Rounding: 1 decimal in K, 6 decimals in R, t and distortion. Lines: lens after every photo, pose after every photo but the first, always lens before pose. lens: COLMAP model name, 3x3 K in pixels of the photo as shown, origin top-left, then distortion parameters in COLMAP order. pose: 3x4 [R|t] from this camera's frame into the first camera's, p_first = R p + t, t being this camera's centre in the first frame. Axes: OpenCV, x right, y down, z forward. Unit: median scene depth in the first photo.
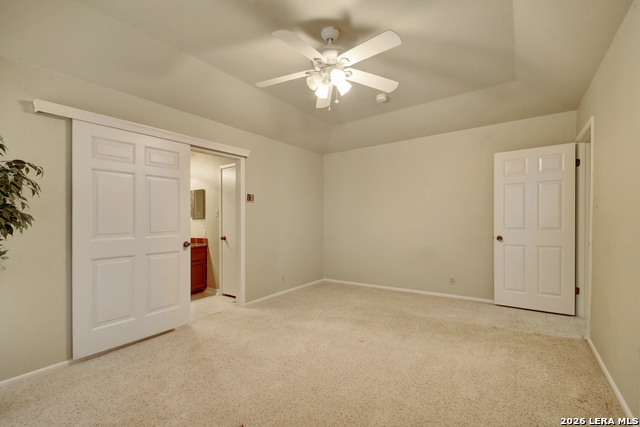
lens RADIAL K [[282.9, 0, 315.9], [0, 282.9, 220.9], [0, 0, 1]] dist [-0.001946, -0.000333]
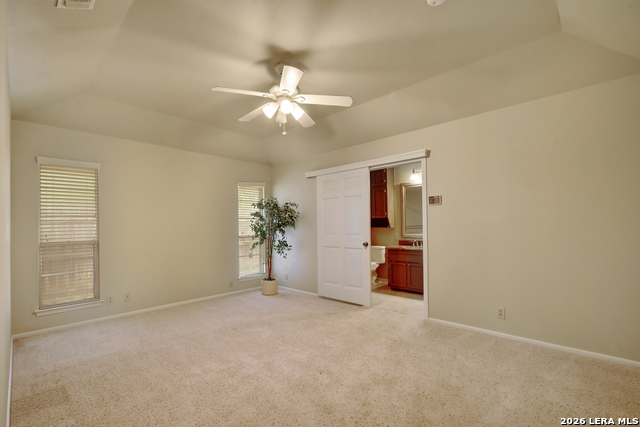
lens RADIAL K [[282.9, 0, 315.9], [0, 282.9, 220.9], [0, 0, 1]] dist [-0.001946, -0.000333]
pose [[-0.135878, 0.004612, -0.990715, 0.876892], [0.013572, 0.999904, 0.002793, -0.032325], [0.990633, -0.013066, -0.135927, 0.963203]]
